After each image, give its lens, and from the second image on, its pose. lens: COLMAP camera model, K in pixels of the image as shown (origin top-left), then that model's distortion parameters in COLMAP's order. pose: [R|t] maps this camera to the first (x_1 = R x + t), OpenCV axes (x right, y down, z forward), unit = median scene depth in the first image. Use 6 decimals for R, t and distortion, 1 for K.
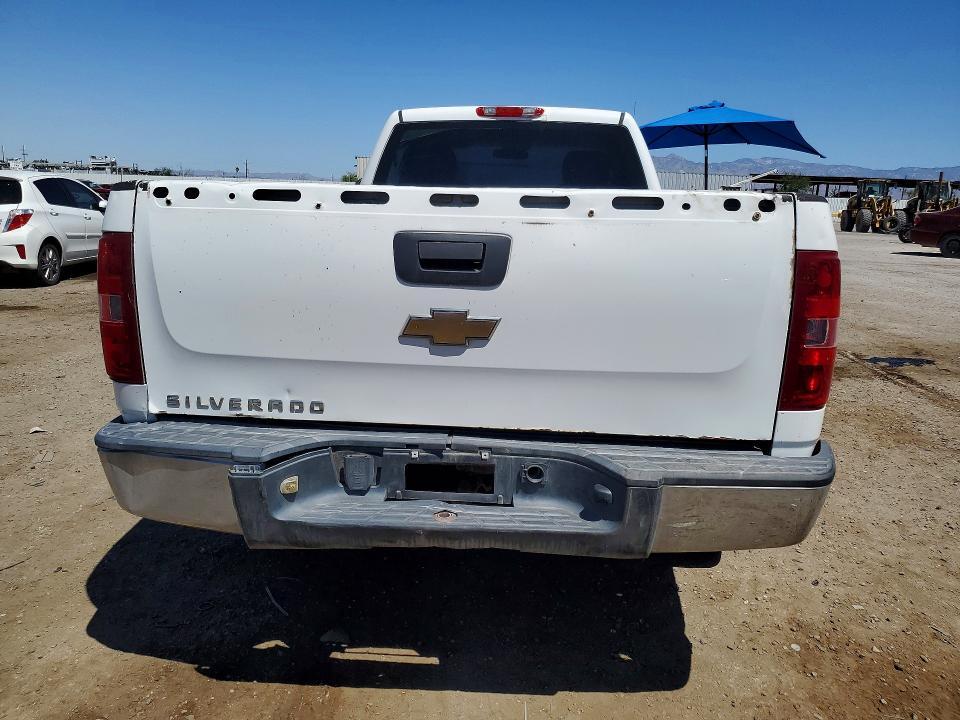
lens RADIAL K [[787.4, 0, 473.5], [0, 787.4, 335.5], [0, 0, 1]] dist [0.009107, 0.002491]
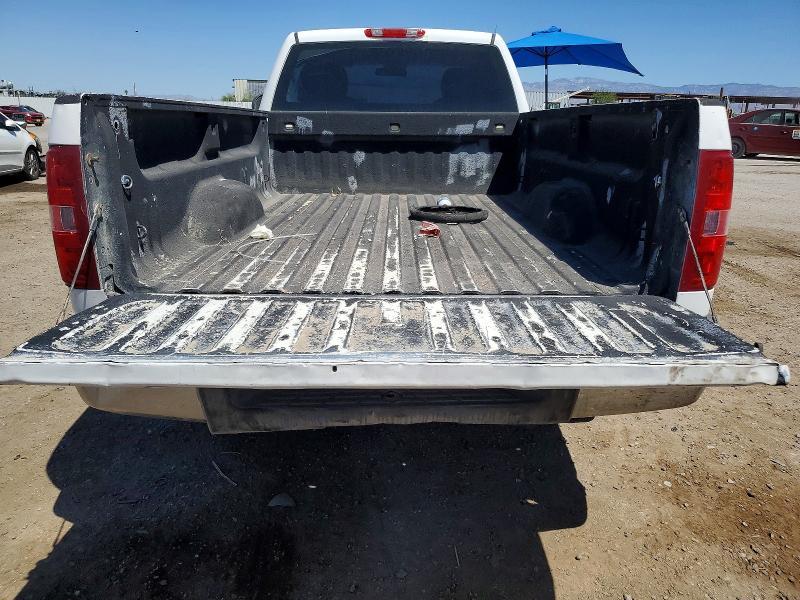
lens RADIAL K [[656.5, 0, 403.9], [0, 656.5, 286.4], [0, 0, 1]] dist [0.003896, -0.000338]
pose [[0.994678, -0.037472, 0.095973, -0.072499], [0.029322, 0.995952, 0.084966, -0.003933], [-0.098768, -0.081700, 0.991751, 0.058817]]
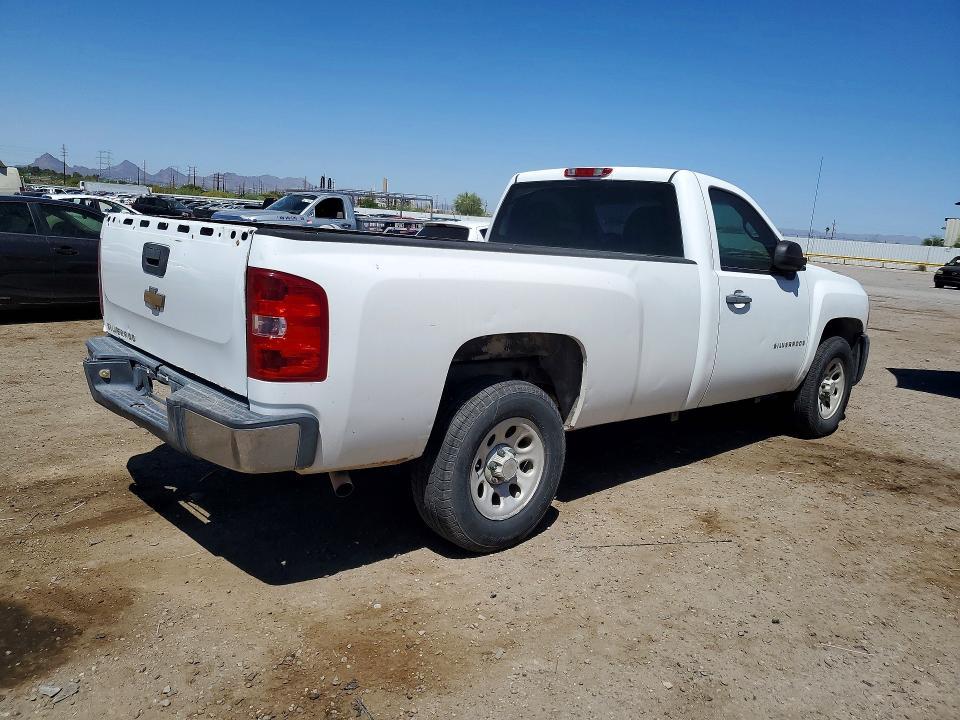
lens RADIAL K [[774.9, 0, 417.6], [0, 774.9, 359.1], [0, 0, 1]] dist [0.075045, 0.001036]
pose [[0.694942, 0.150815, -0.703072, 1.117786], [-0.181527, 0.982884, 0.031409, -0.026477], [0.695775, 0.105800, 0.710425, 0.131372]]
